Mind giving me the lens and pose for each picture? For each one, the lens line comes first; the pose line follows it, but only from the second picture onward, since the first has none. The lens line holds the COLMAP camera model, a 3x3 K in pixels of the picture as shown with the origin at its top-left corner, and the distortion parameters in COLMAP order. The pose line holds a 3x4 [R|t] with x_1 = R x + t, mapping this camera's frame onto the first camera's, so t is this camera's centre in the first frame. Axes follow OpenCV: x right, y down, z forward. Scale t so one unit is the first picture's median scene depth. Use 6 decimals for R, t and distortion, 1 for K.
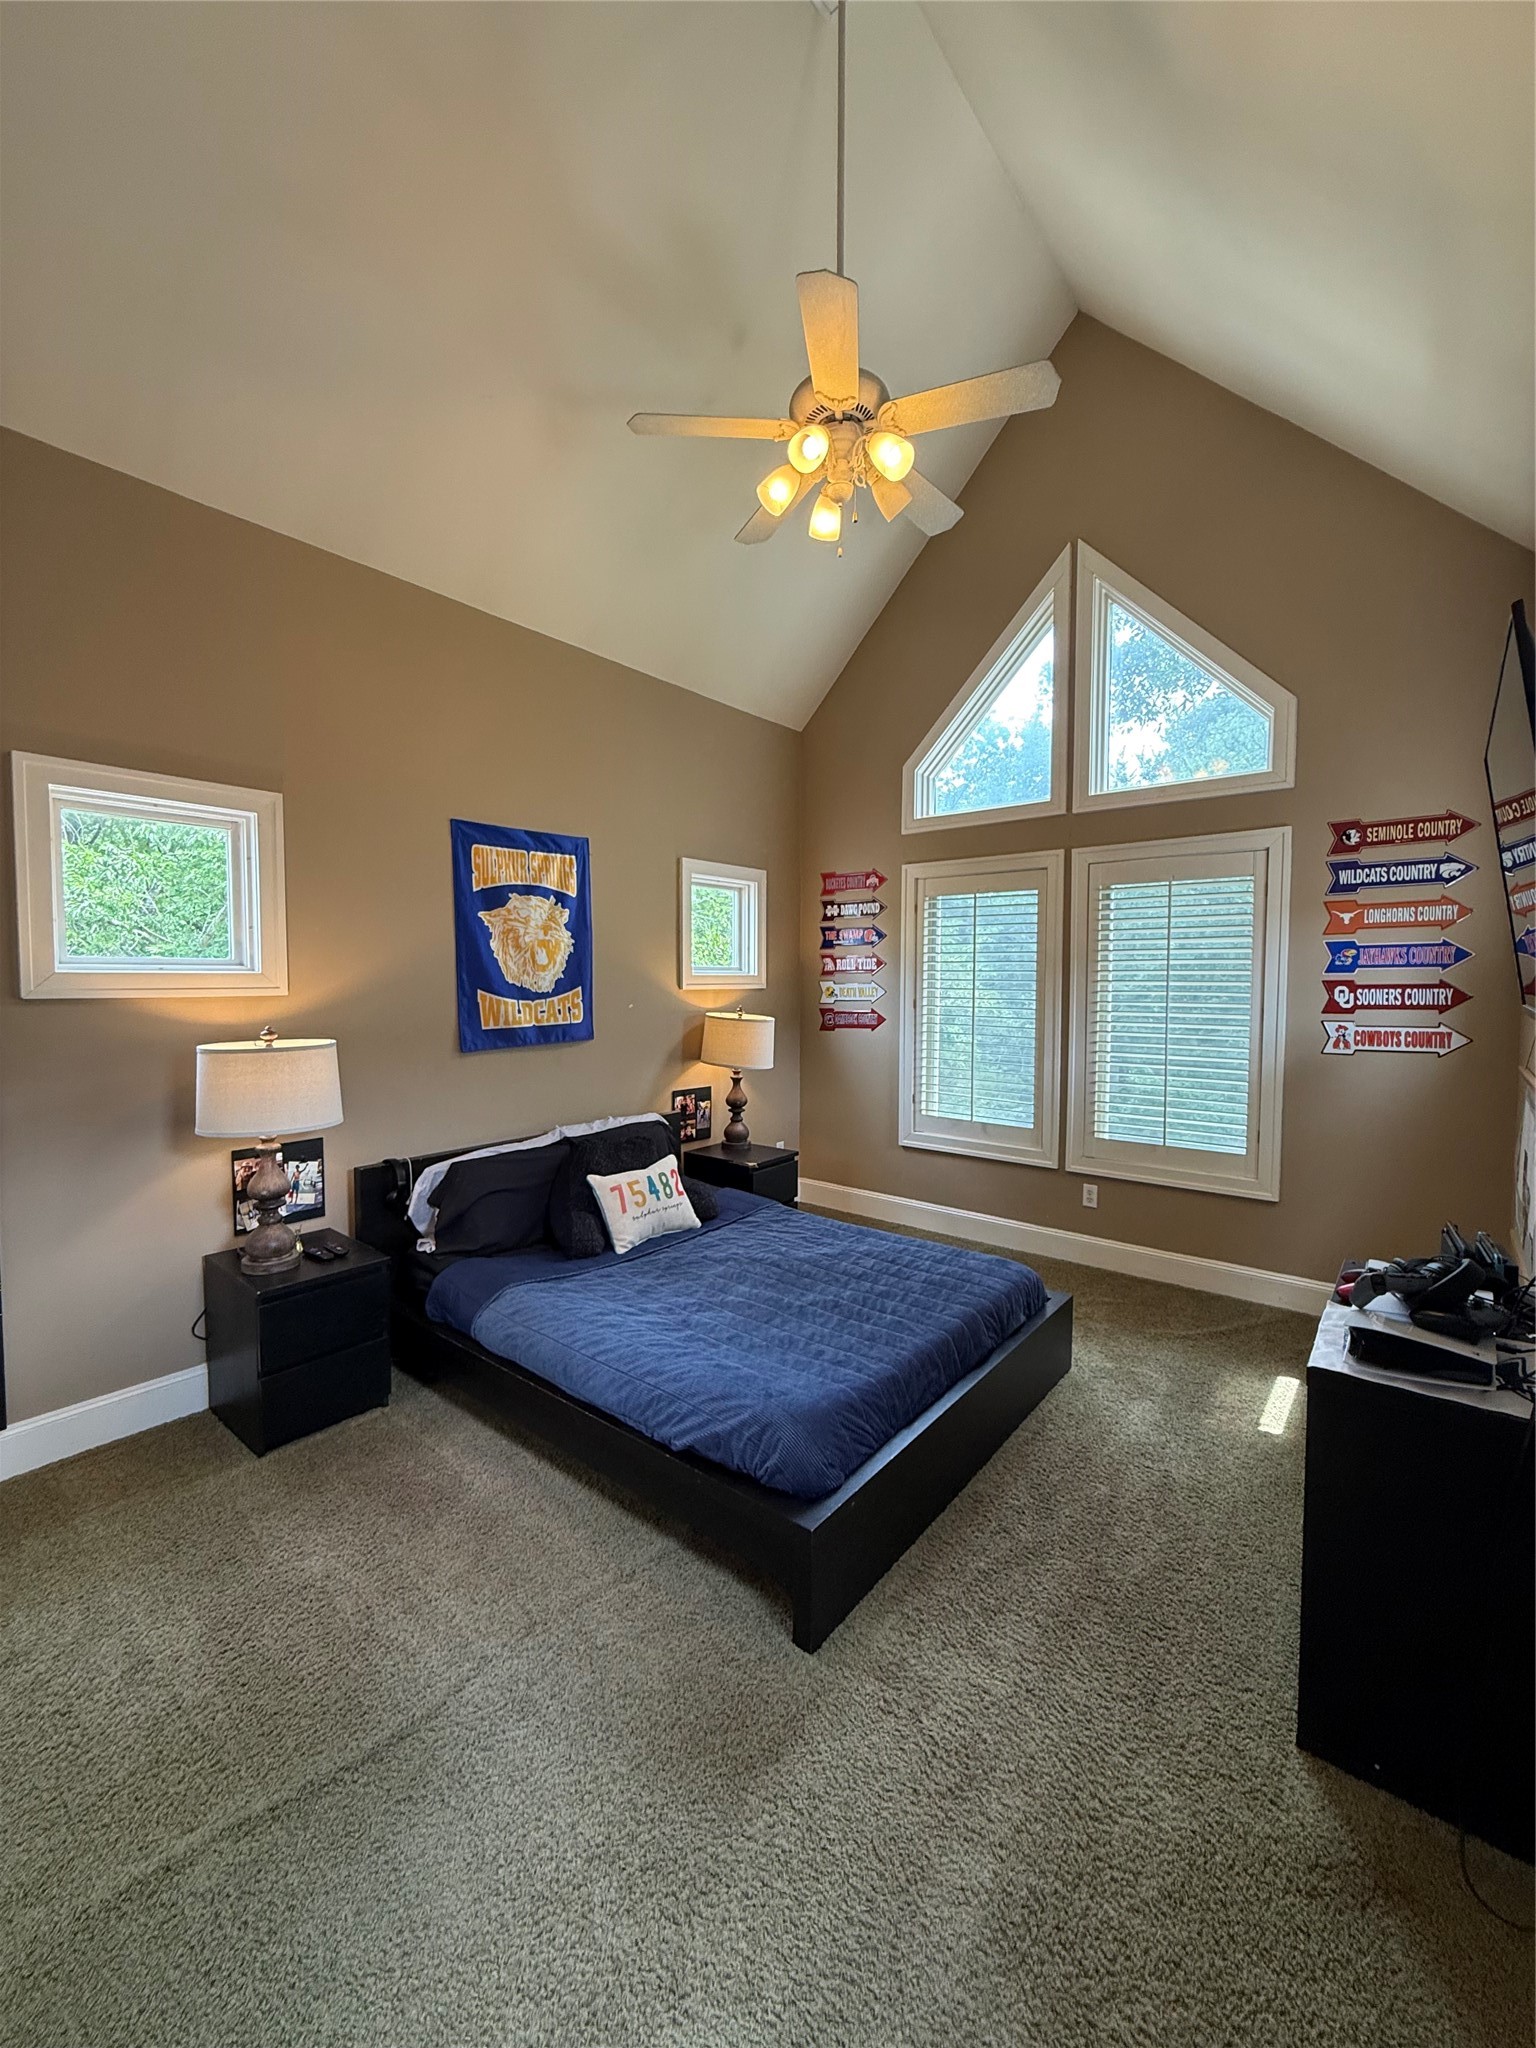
lens RADIAL K [[821.1, 0, 767.1], [0, 821.1, 1020.8], [0, 0, 1]] dist [-0.000124, -0.000162]
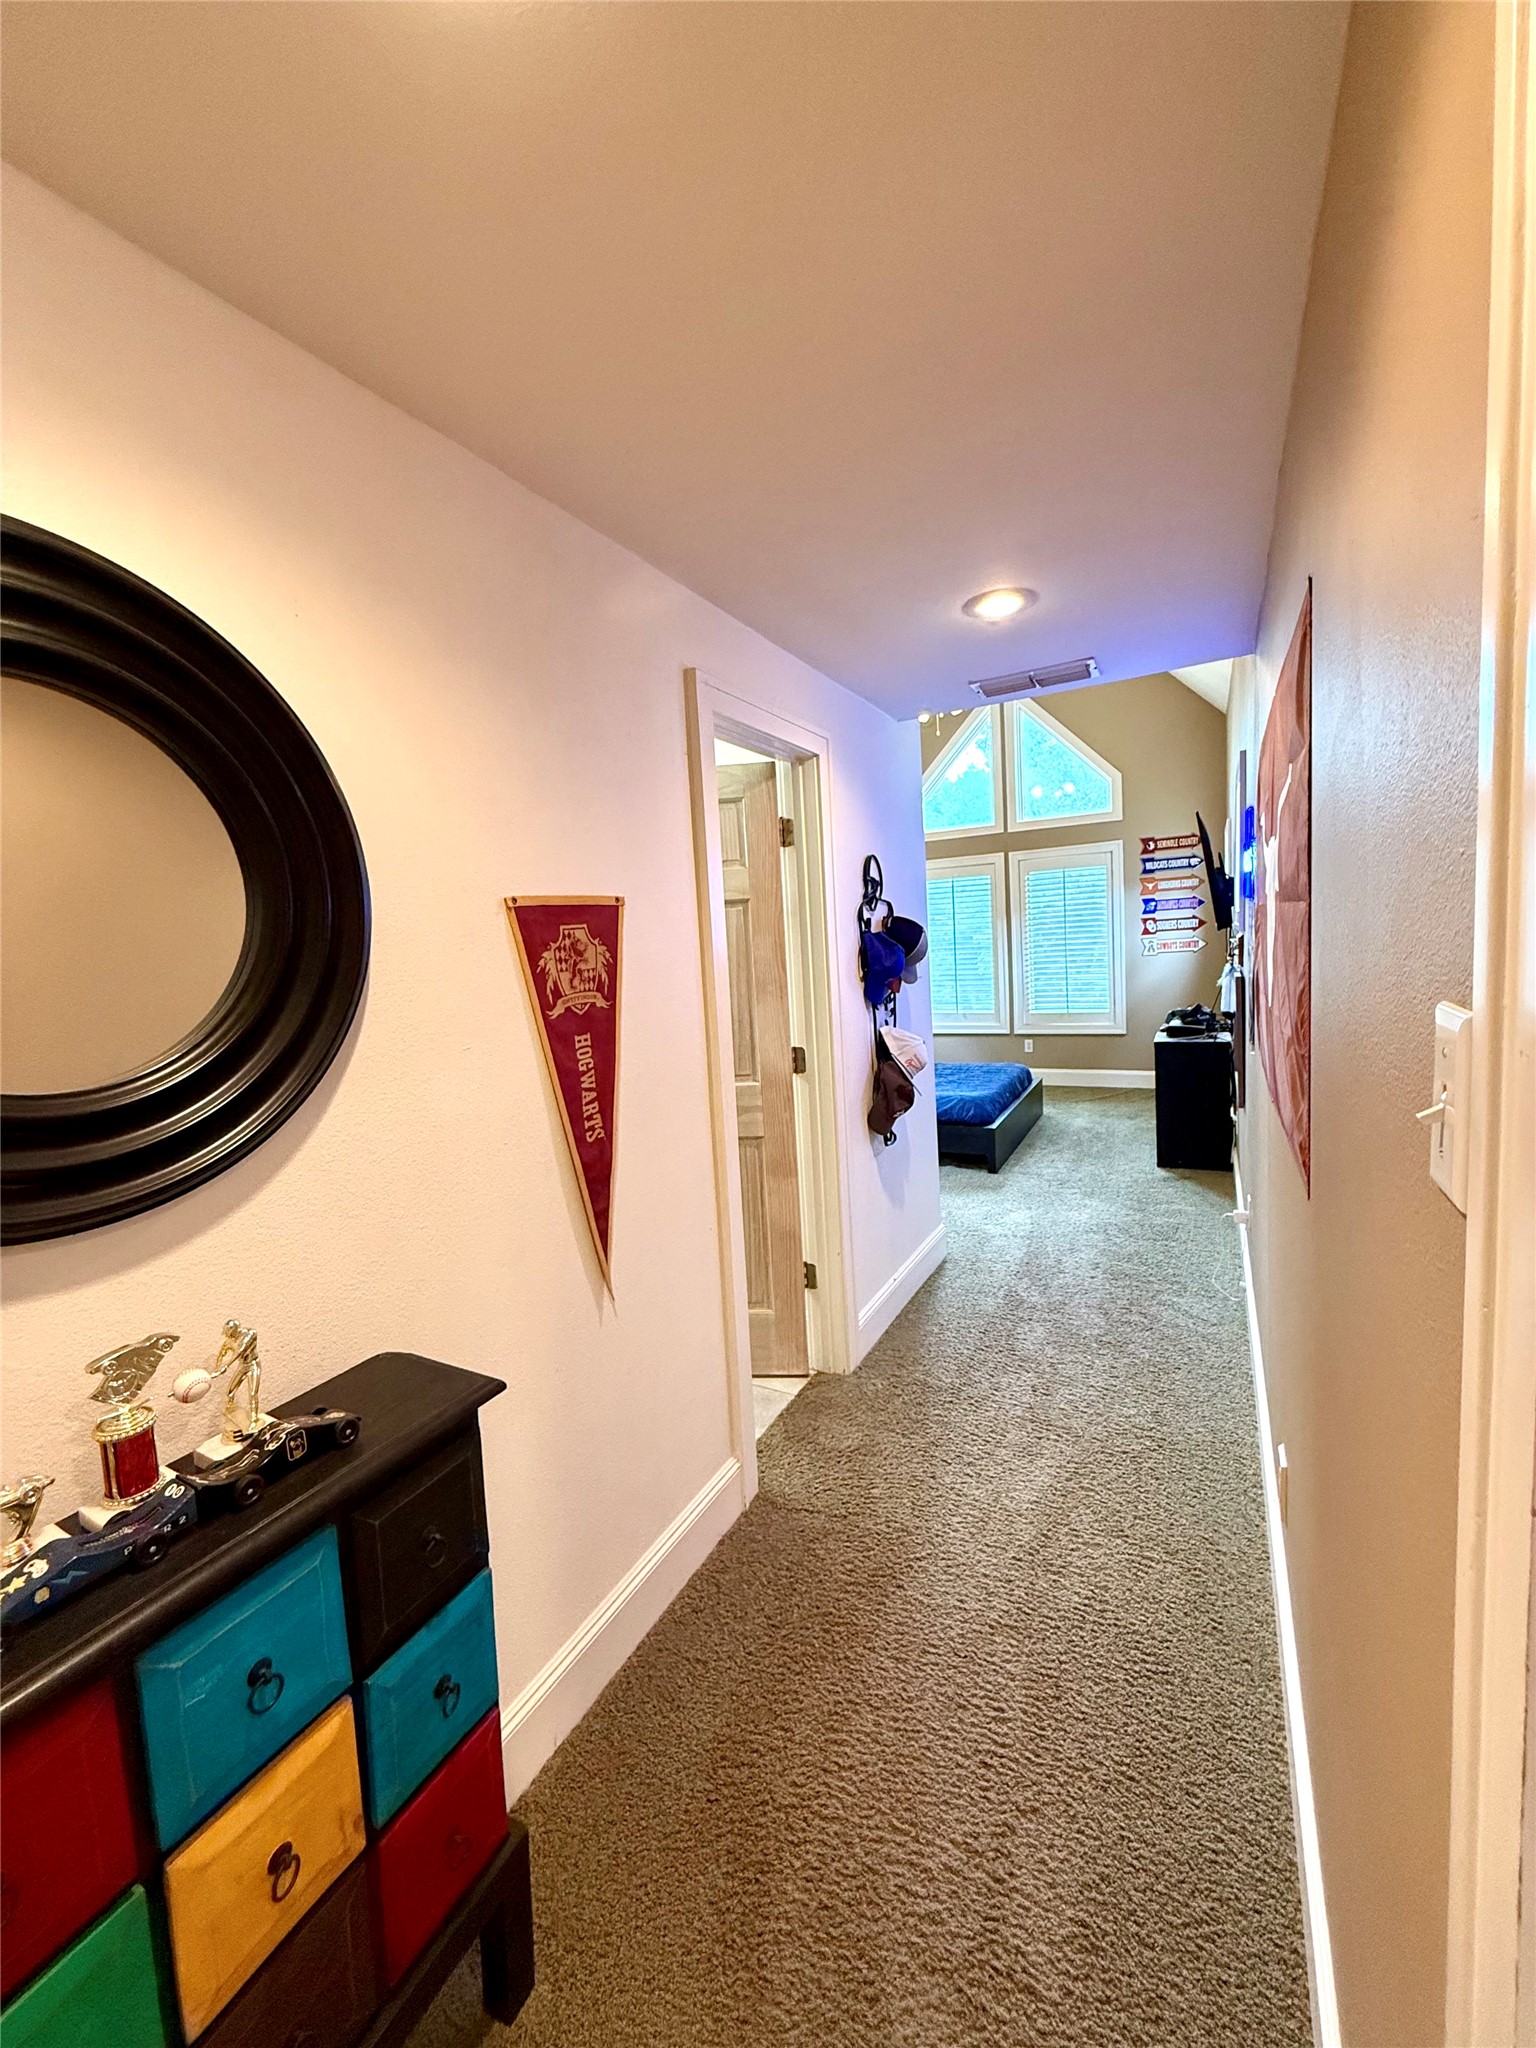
lens RADIAL K [[821.1, 0, 765.8], [0, 821.1, 1016.3], [0, 0, 1]] dist [-0.000124, -0.000162]
pose [[0.979742, -0.077293, 0.184747, -0.605669], [0.070712, 0.996614, 0.041959, 0.039713], [-0.187365, -0.028045, 0.981890, -0.796417]]
